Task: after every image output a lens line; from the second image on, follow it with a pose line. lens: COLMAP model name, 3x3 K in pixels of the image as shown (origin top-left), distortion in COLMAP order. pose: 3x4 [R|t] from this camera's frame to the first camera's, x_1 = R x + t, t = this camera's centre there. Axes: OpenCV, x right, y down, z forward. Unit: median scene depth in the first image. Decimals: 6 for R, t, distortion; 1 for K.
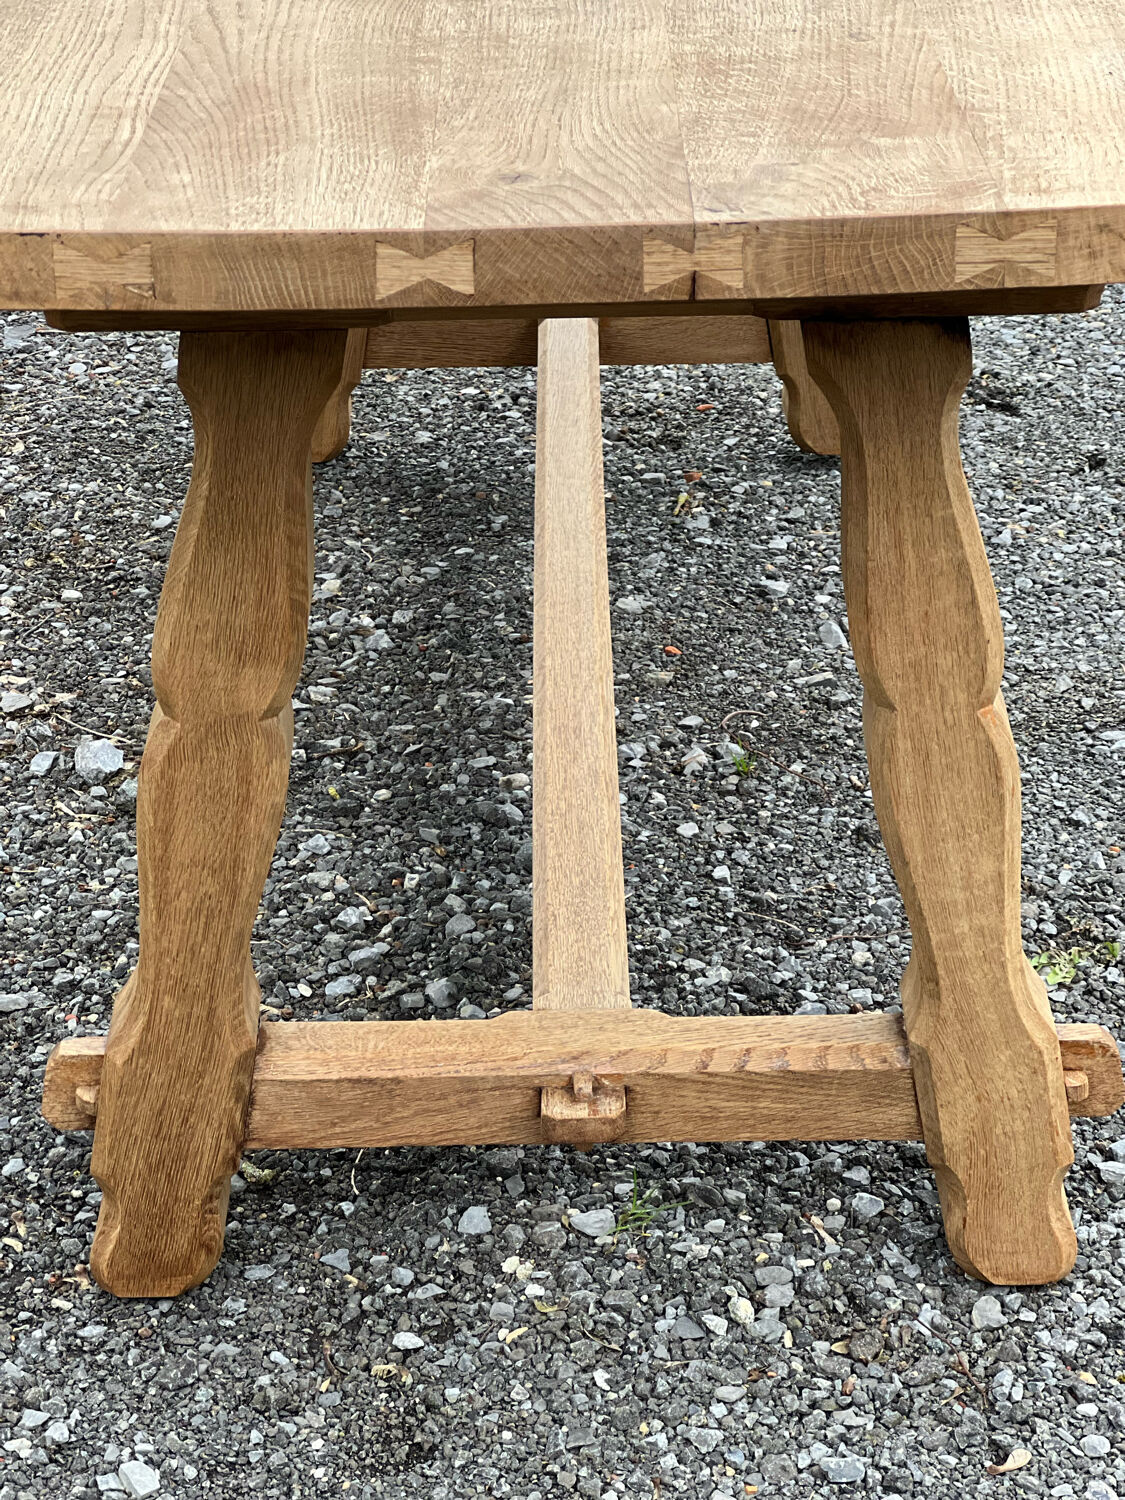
lens RADIAL K [[3344.4, 0, 582.5], [0, 3344.4, 701.1], [0, 0, 1]] dist [0.195034, 0.000000]
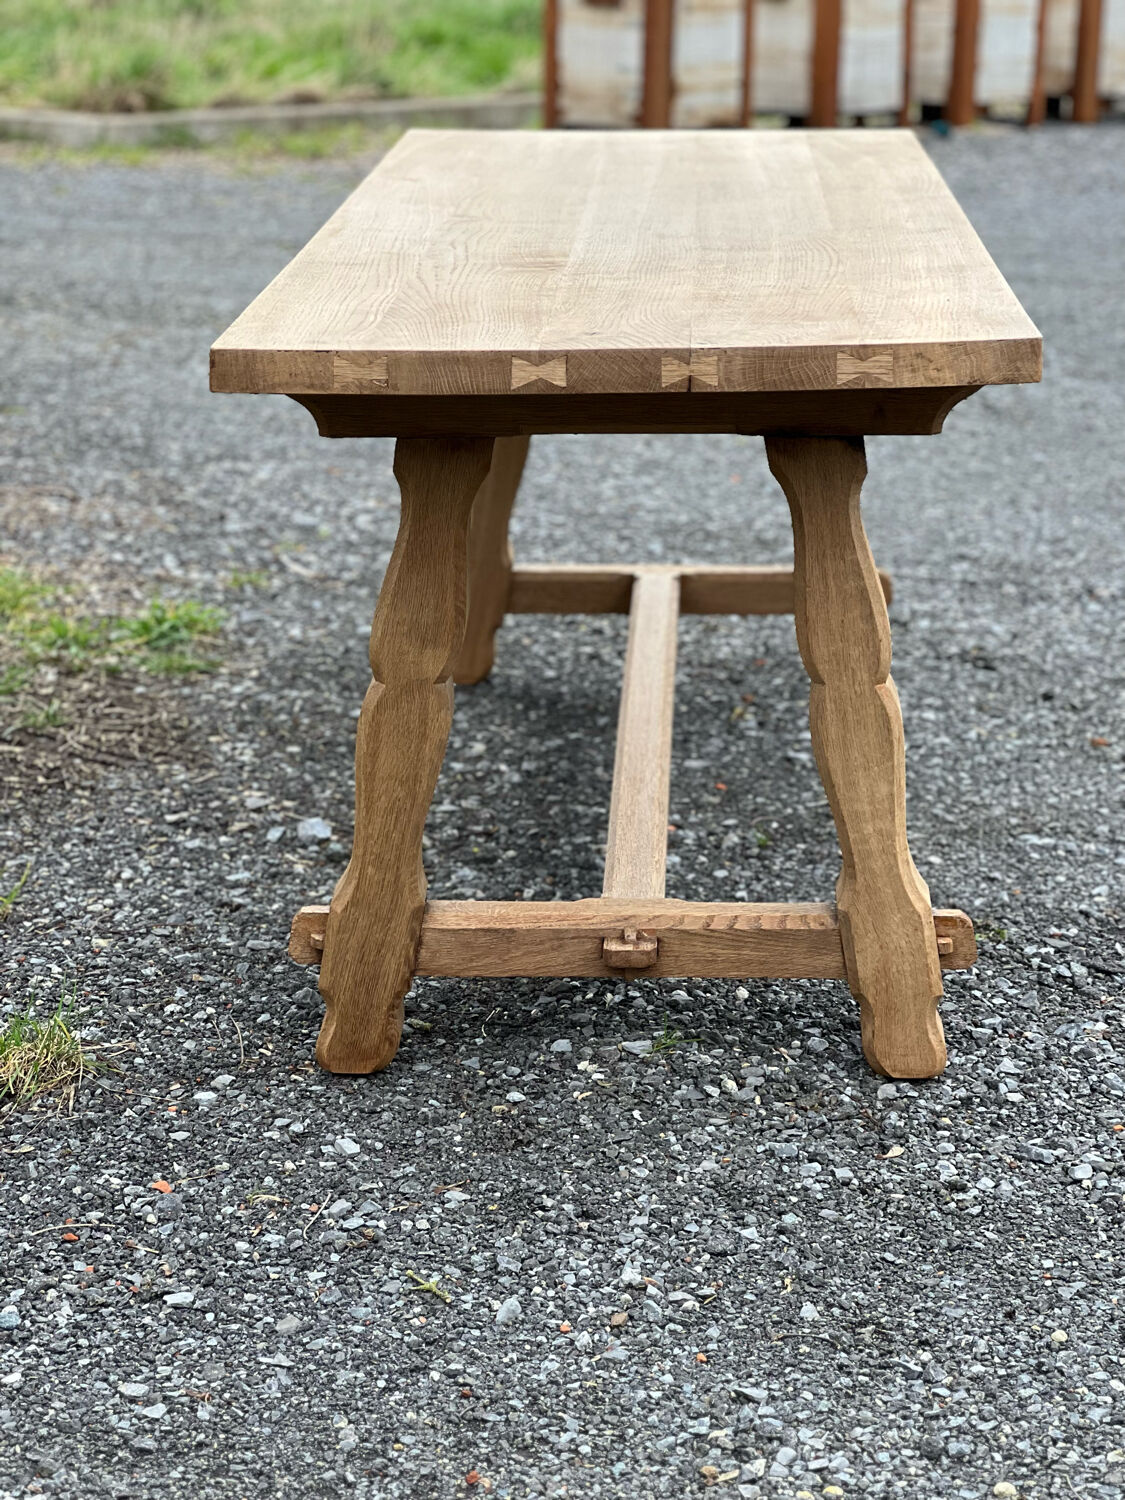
lens RADIAL K [[3344.4, 0, 597.5], [0, 3344.4, 700.7], [0, 0, 1]] dist [0.195034, 0.000000]
pose [[0.999025, 0.017019, -0.040735, 0.046342], [-0.023356, 0.986752, -0.160543, 0.255423], [0.037464, 0.161338, 0.986188, -0.564761]]
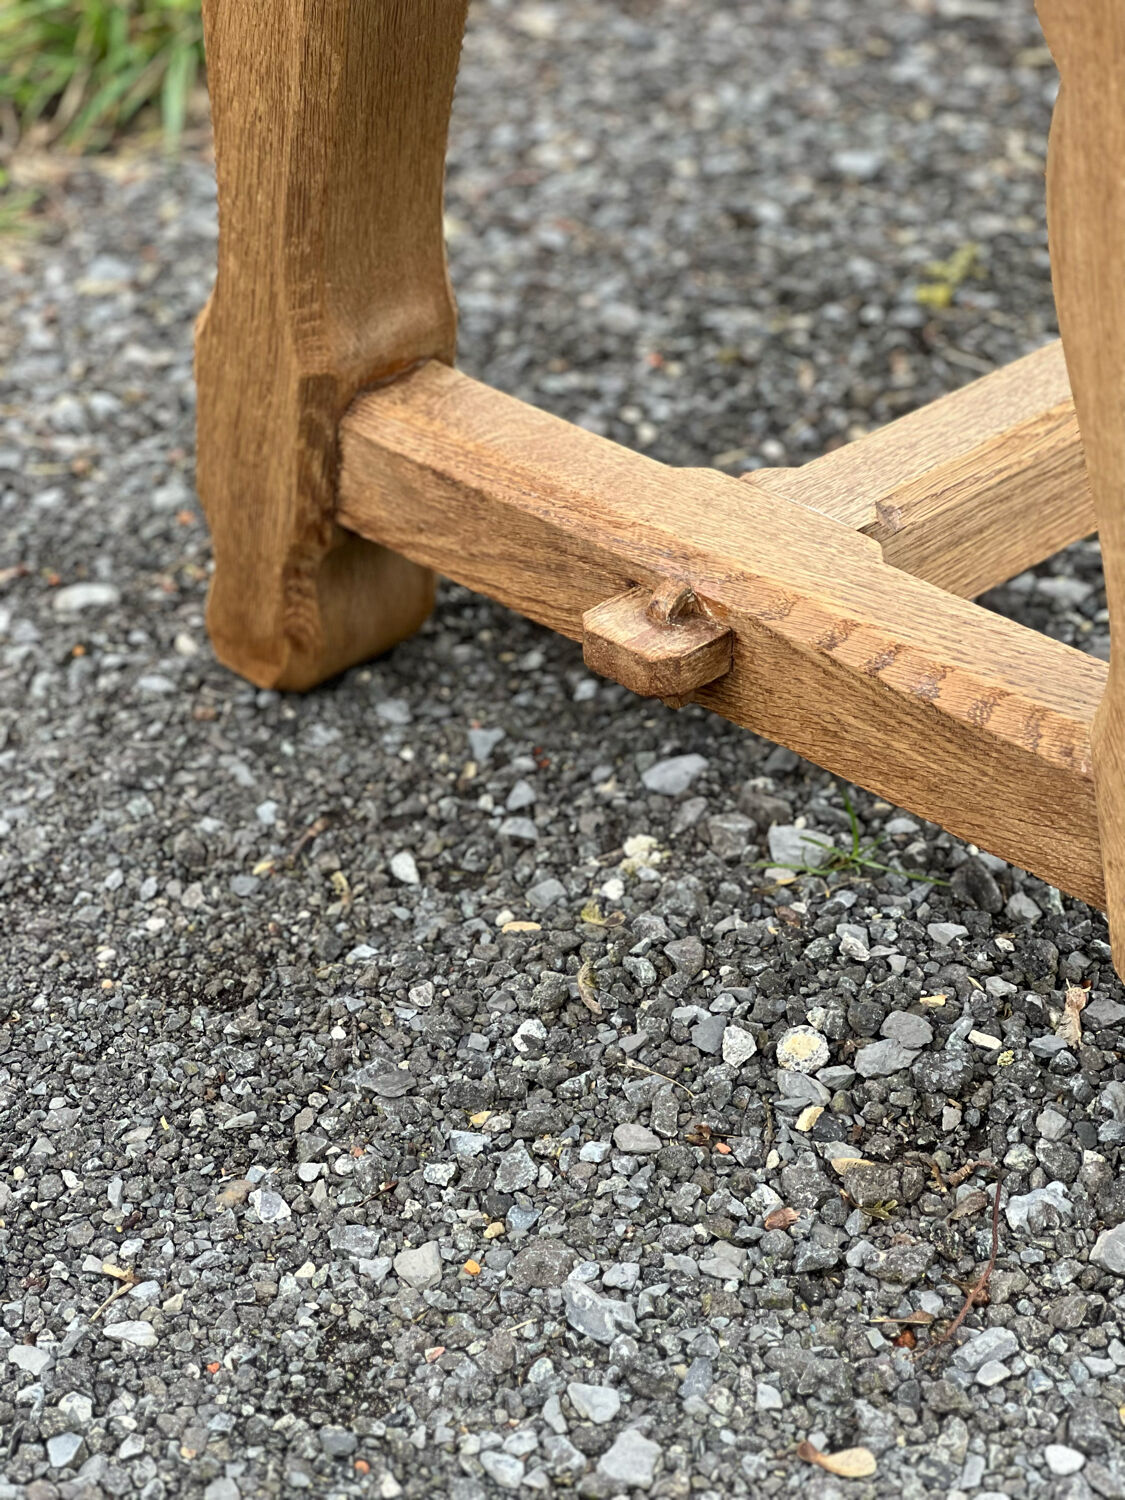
lens RADIAL K [[3344.4, 0, 548.7], [0, 3344.4, 732.9], [0, 0, 1]] dist [0.195034, 0.000000]
pose [[0.674762, 0.377033, -0.634462, 0.379866], [-0.271002, 0.926186, 0.262176, -0.018854], [0.686479, -0.004966, 0.727132, 0.526271]]
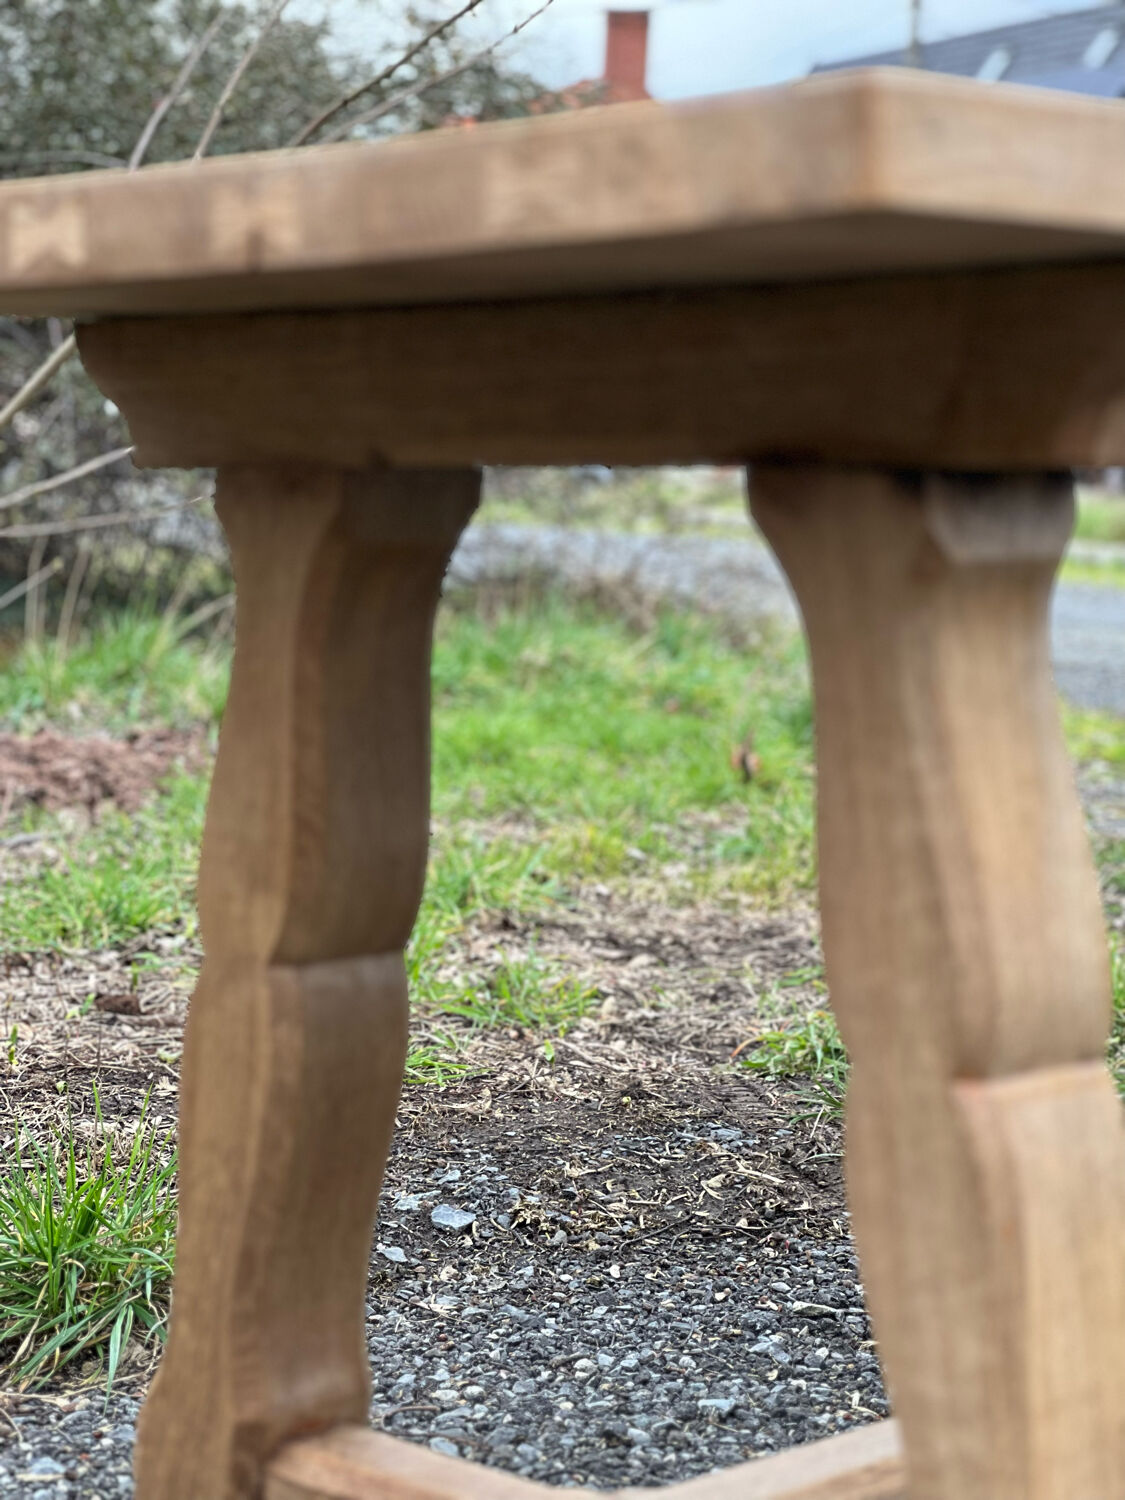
lens RADIAL K [[3344.4, 0, 573.2], [0, 3344.4, 723.3], [0, 0, 1]] dist [0.195034, 0.000000]
pose [[0.696401, 0.070534, -0.714178, 0.500068], [-0.301300, 0.931940, -0.201759, 0.086677], [0.651340, 0.355687, 0.670255, 0.445389]]
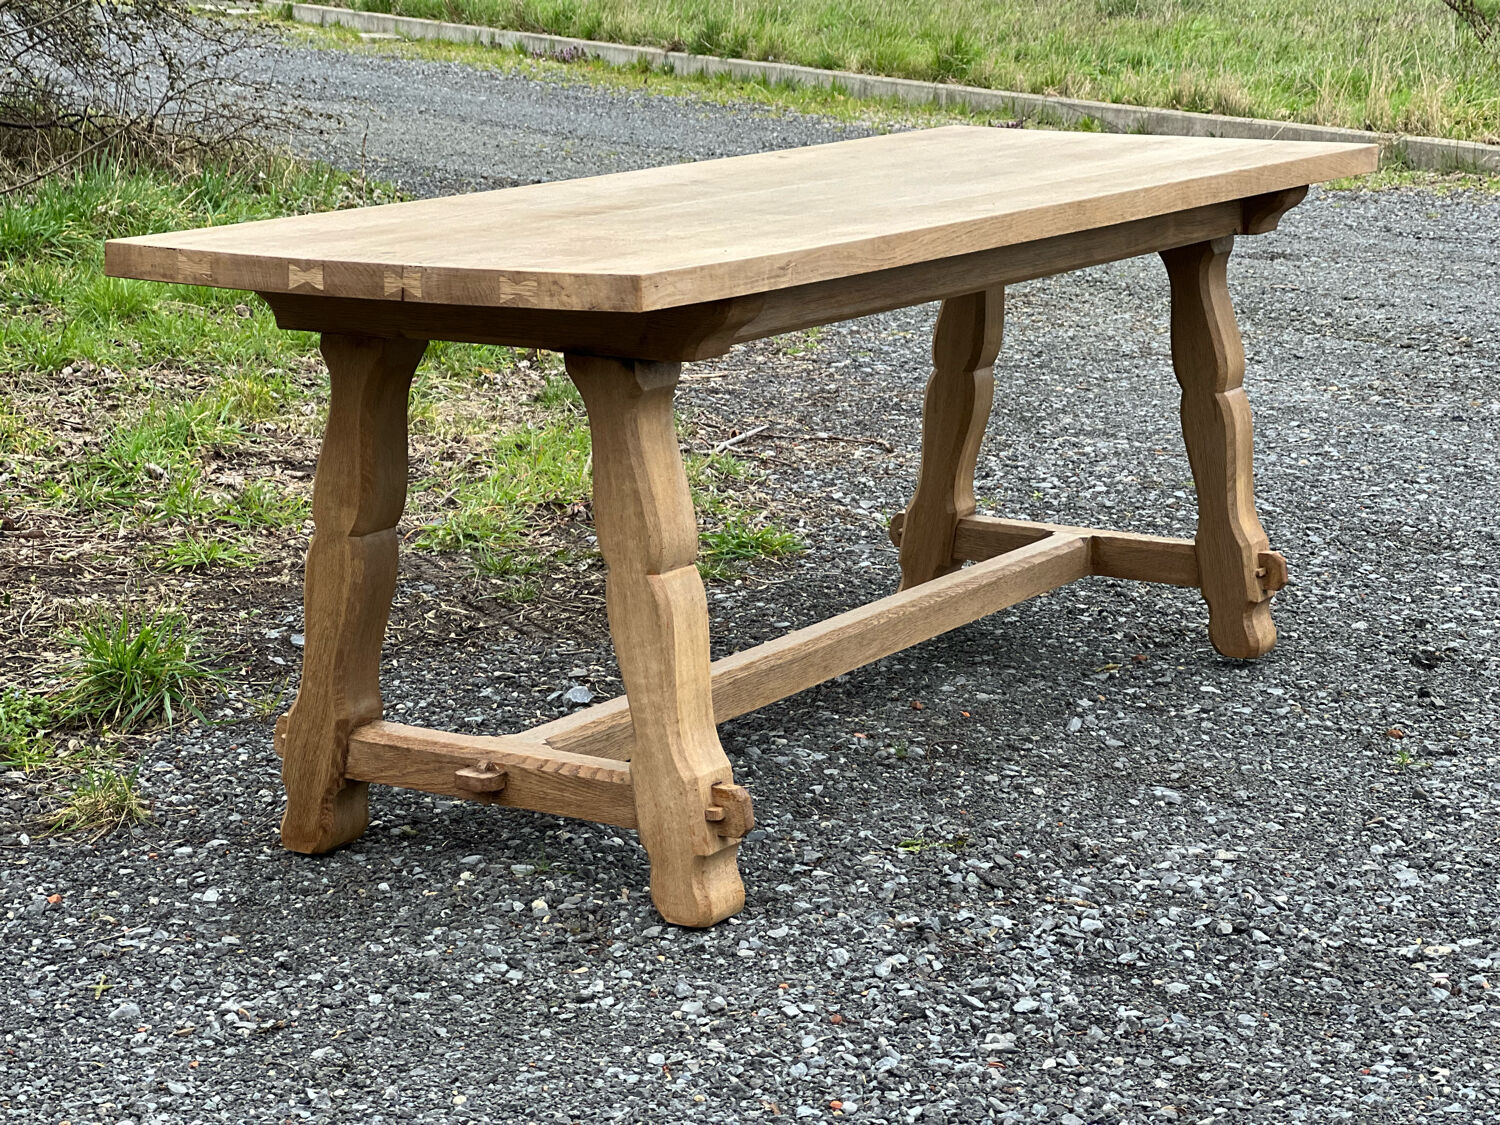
lens RADIAL K [[3344.4, 0, 760.6], [0, 3344.4, 564.7], [0, 0, 1]] dist [0.195034, 0.000000]
pose [[0.847480, 0.120191, -0.517042, 1.071422], [-0.226304, 0.962885, -0.147104, 0.243151], [0.480171, 0.241676, 0.843225, -0.528659]]
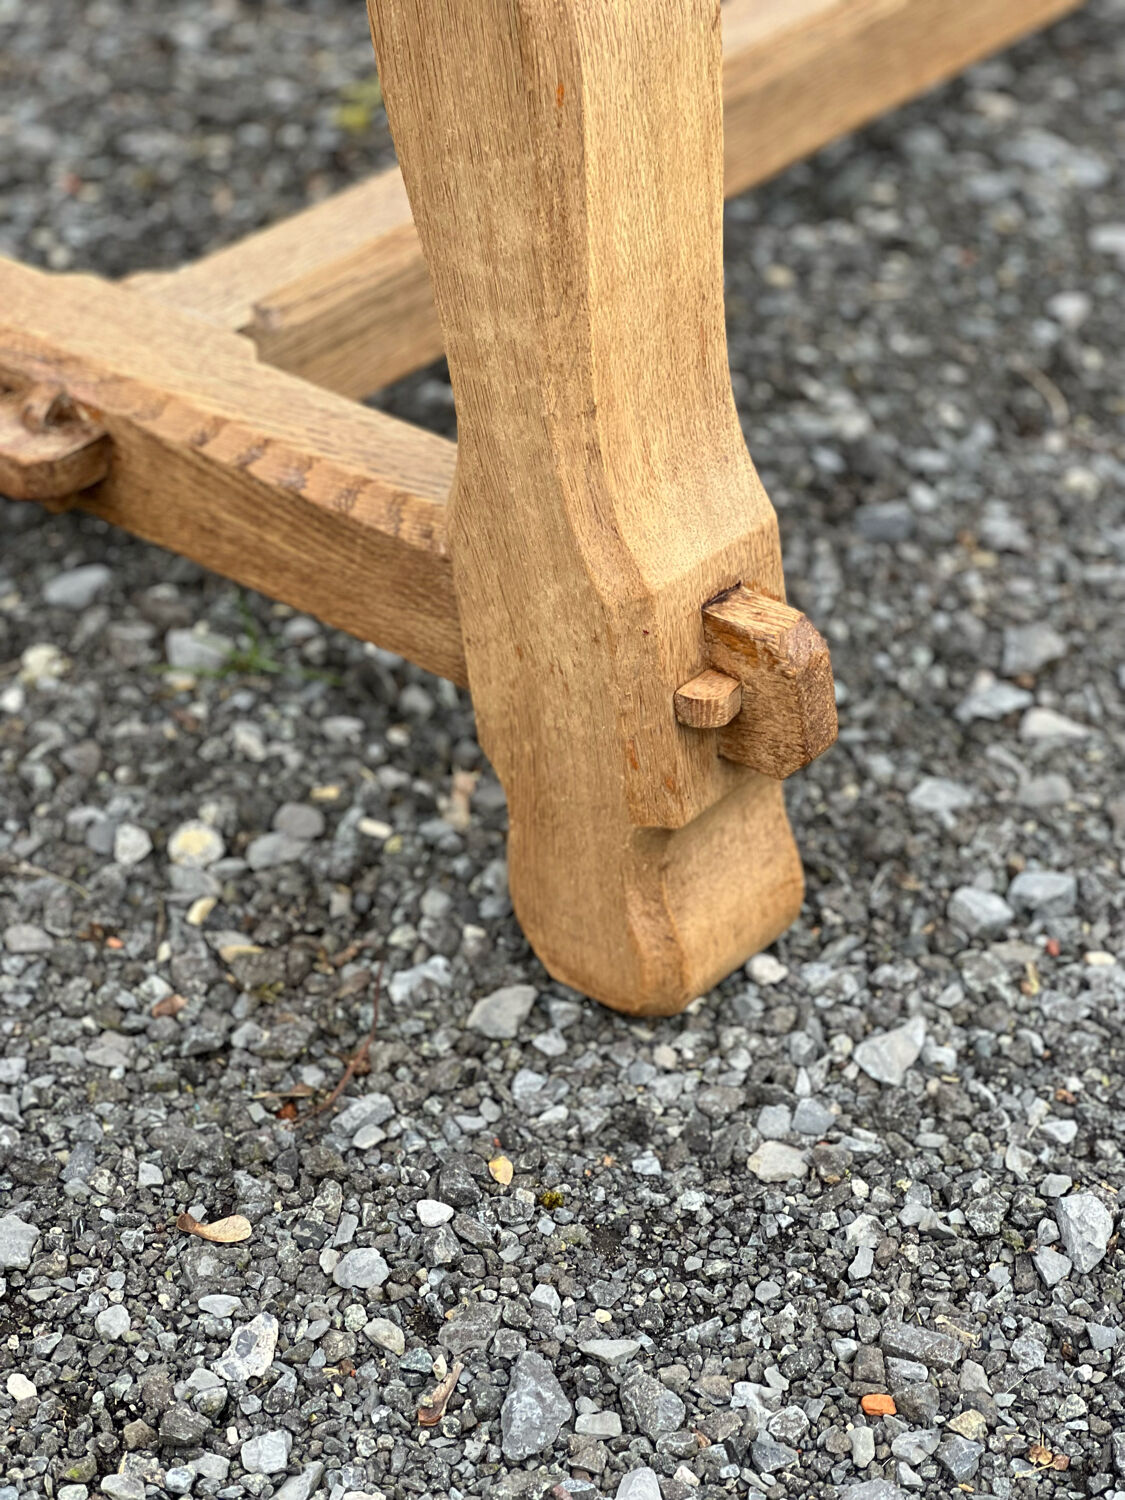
lens RADIAL K [[3344.4, 0, 549.7], [0, 3344.4, 736.6], [0, 0, 1]] dist [0.195034, 0.000000]
pose [[0.764095, 0.369411, -0.528861, 0.414597], [-0.268154, 0.927505, 0.260438, -0.015060], [0.586730, -0.057184, 0.807761, 0.541591]]
